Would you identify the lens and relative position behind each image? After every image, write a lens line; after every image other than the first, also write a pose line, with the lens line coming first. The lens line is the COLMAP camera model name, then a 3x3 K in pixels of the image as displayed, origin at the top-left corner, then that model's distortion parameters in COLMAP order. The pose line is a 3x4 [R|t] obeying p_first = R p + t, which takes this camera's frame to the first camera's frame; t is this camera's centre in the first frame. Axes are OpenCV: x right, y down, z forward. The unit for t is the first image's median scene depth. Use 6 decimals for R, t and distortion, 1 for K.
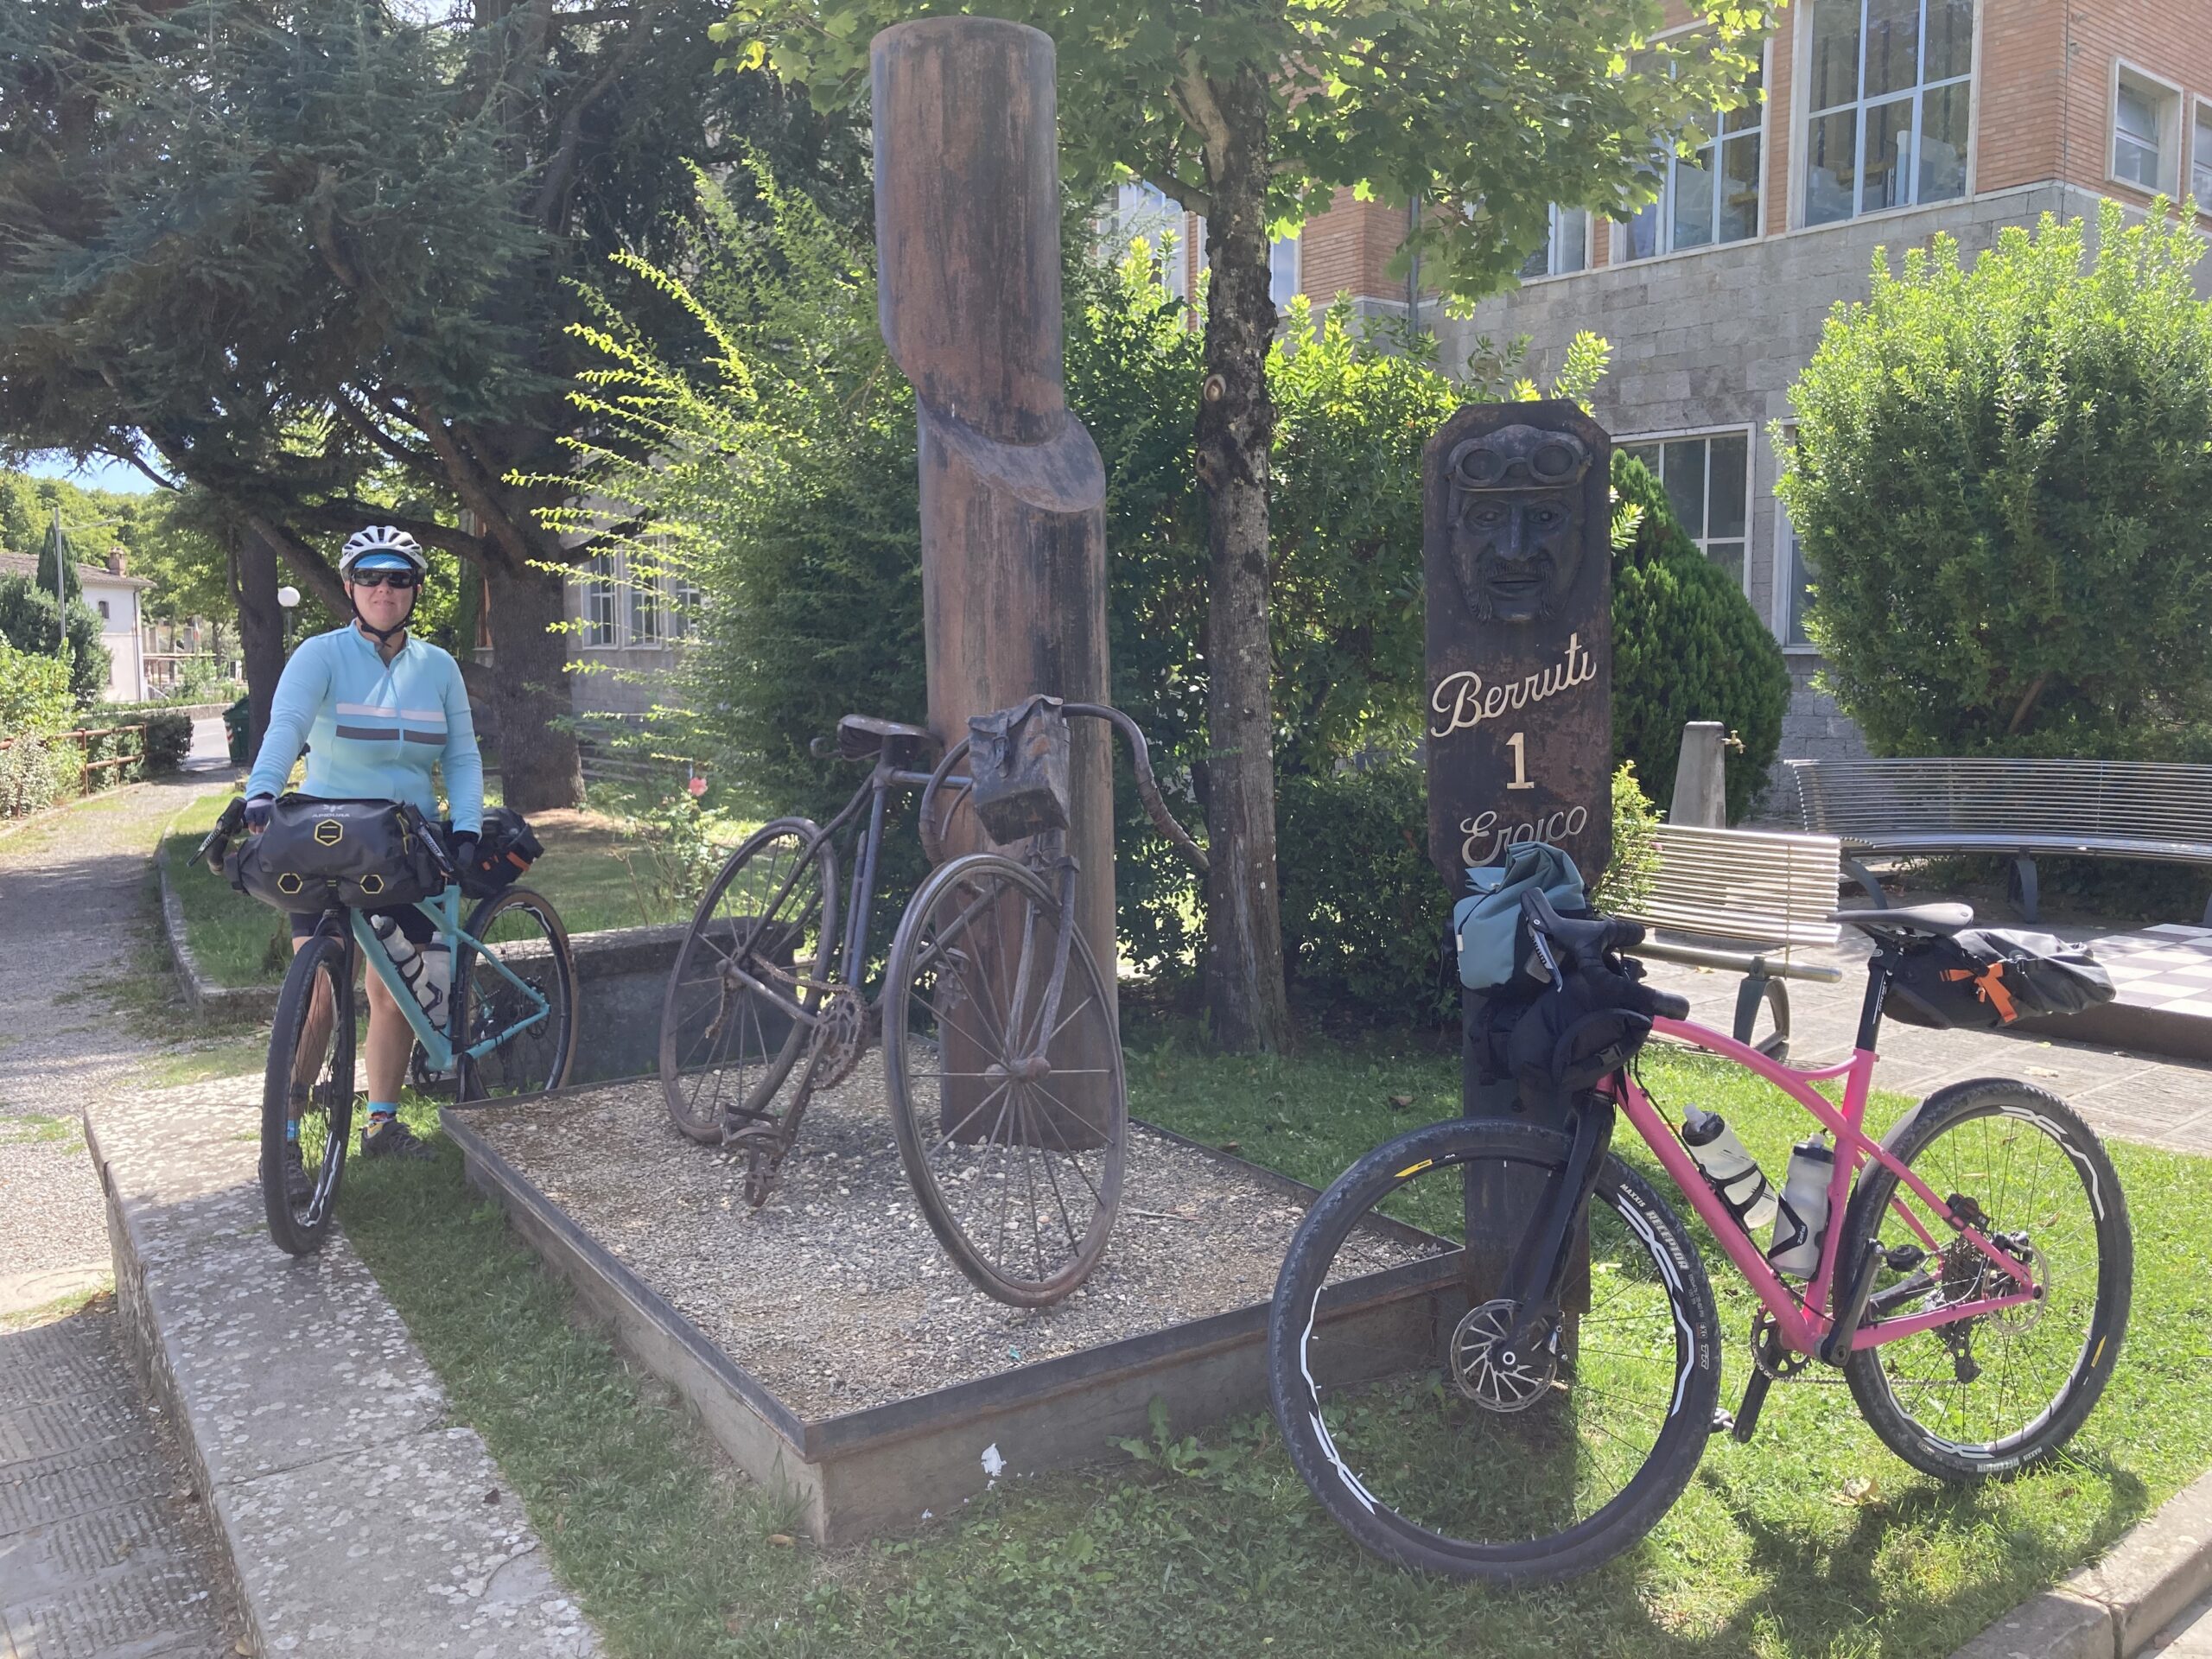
lens RADIAL K [[1854.9, 0, 1102.1], [0, 1854.9, 832.4], [0, 0, 1]] dist [0.001060, 0.000363]
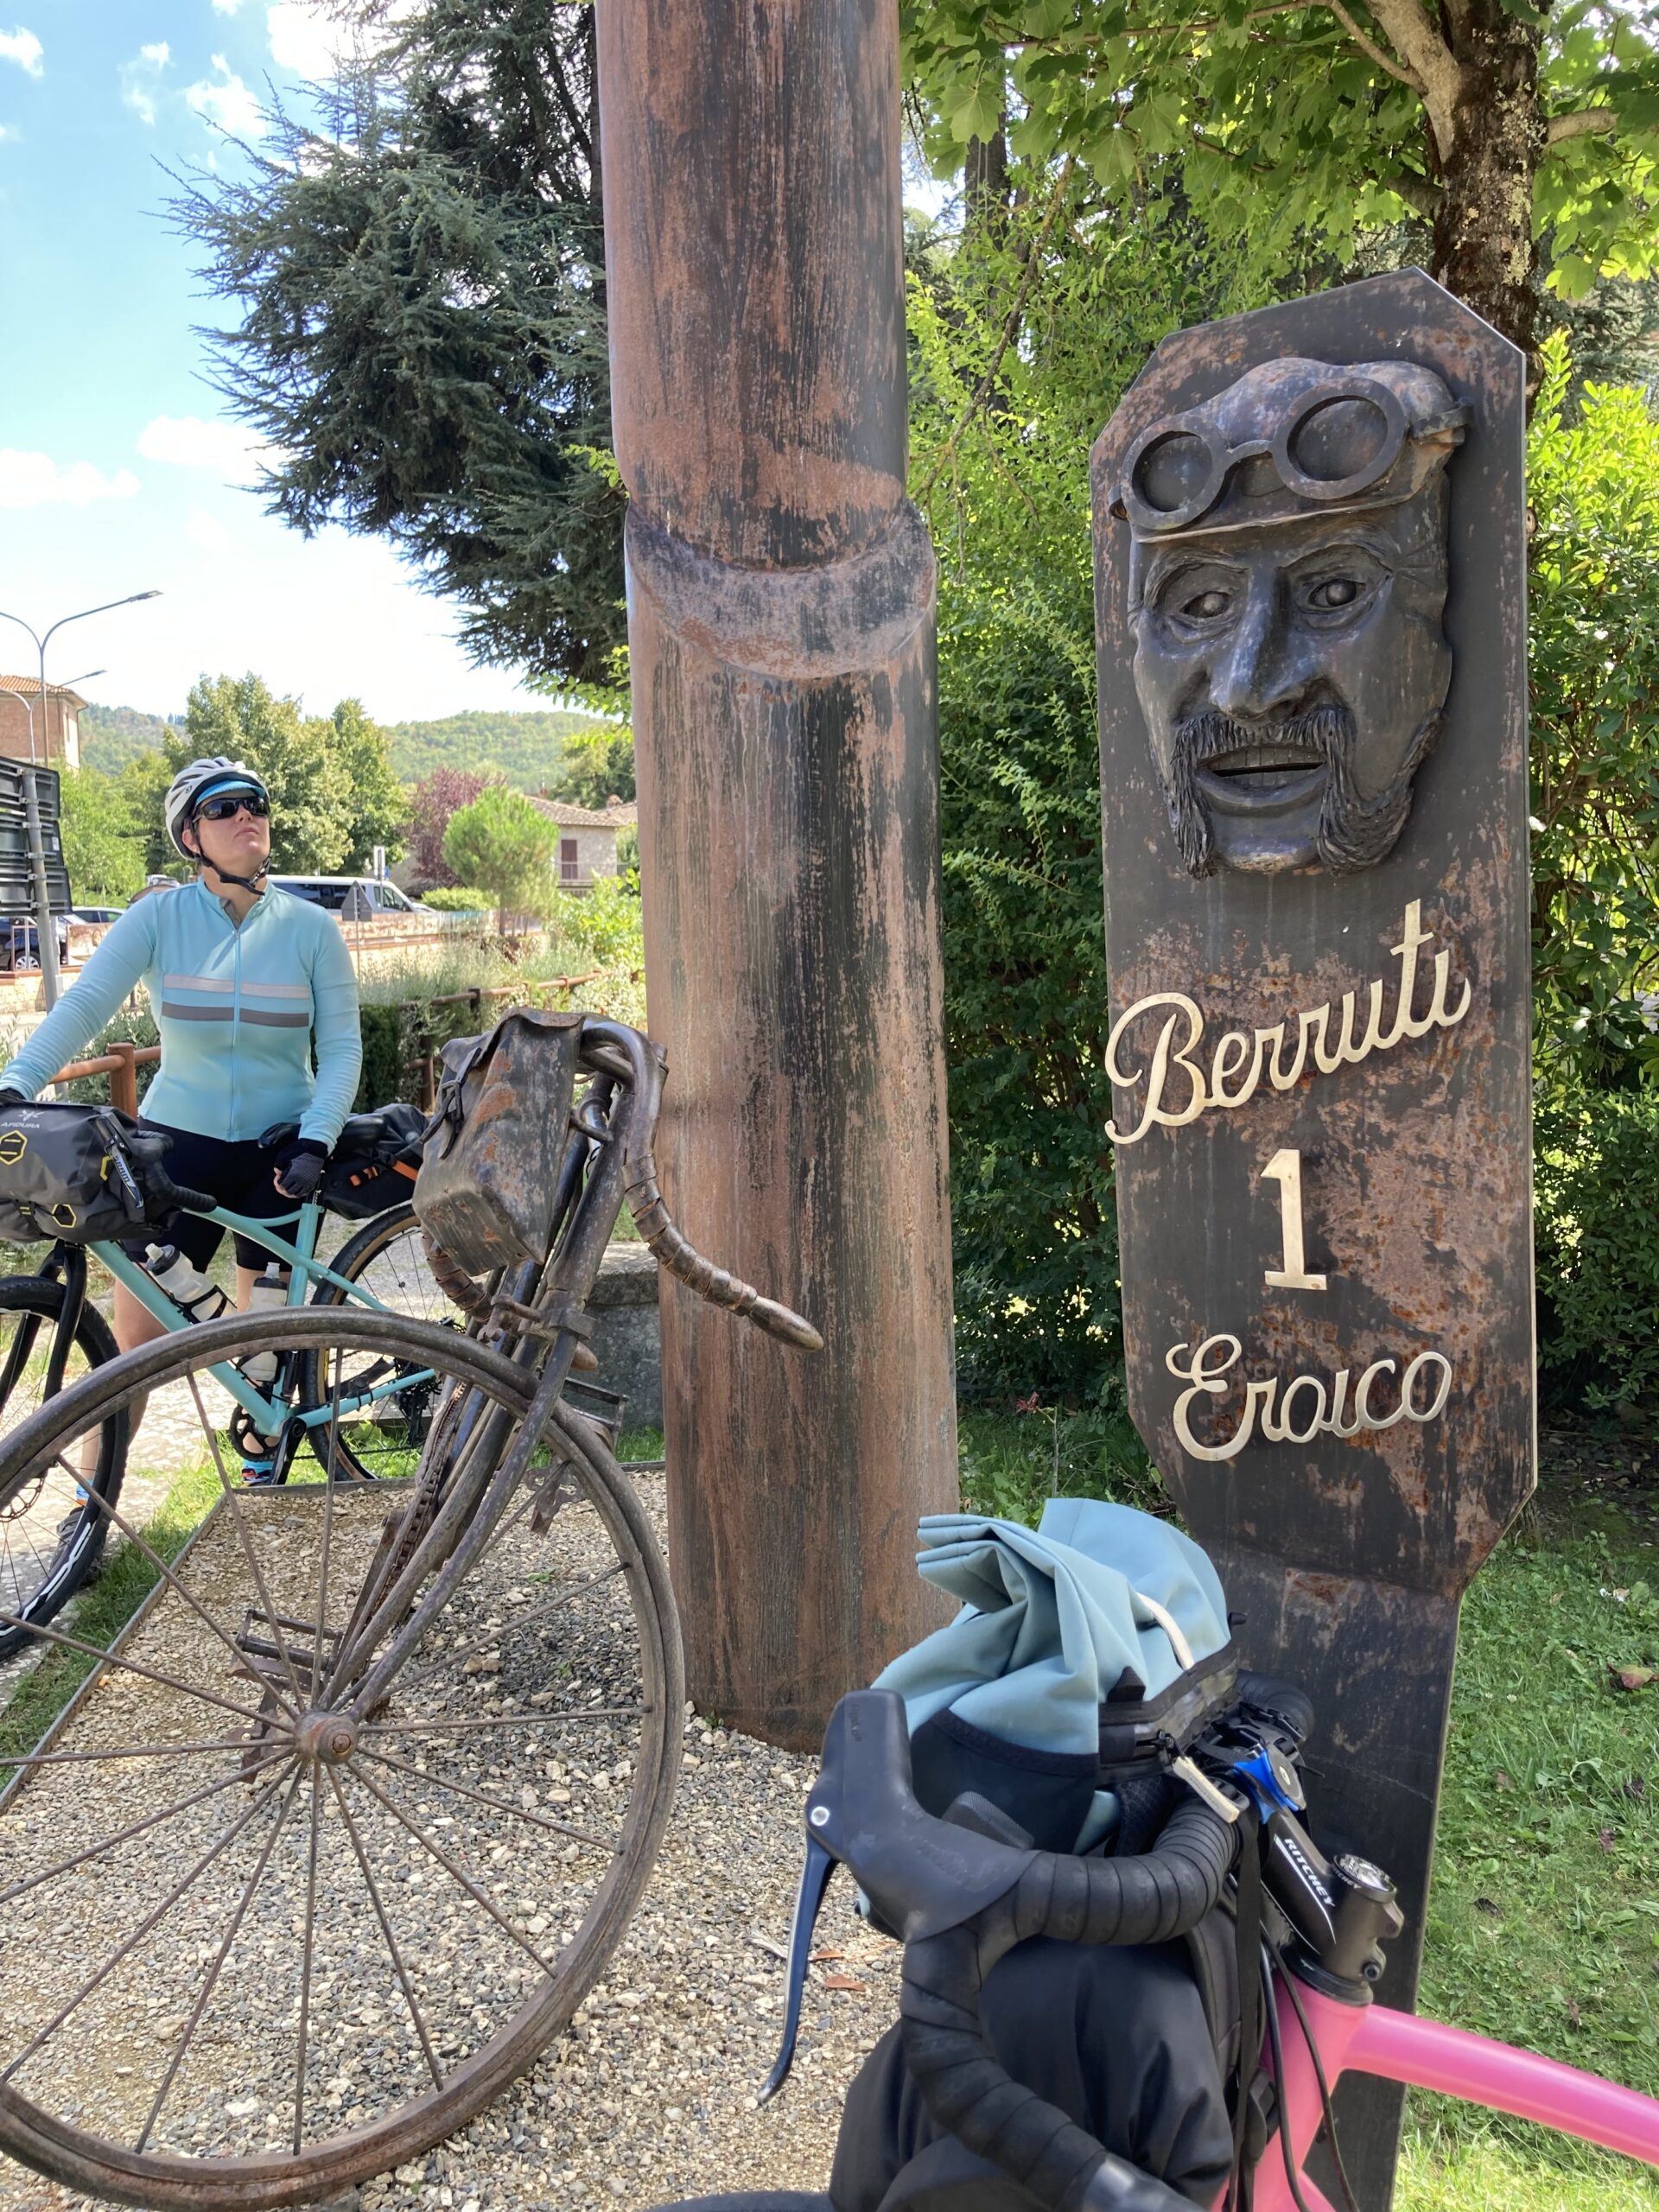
lens RADIAL K [[1854.9, 0, 834.0], [0, 1854.9, 1103.9], [0, 0, 1]] dist [0.001060, 0.000363]
pose [[0.889550, 0.048467, -0.454260, 0.317194], [-0.039020, 0.998783, 0.030155, -0.071483], [0.455169, -0.009100, 0.890359, 0.598812]]
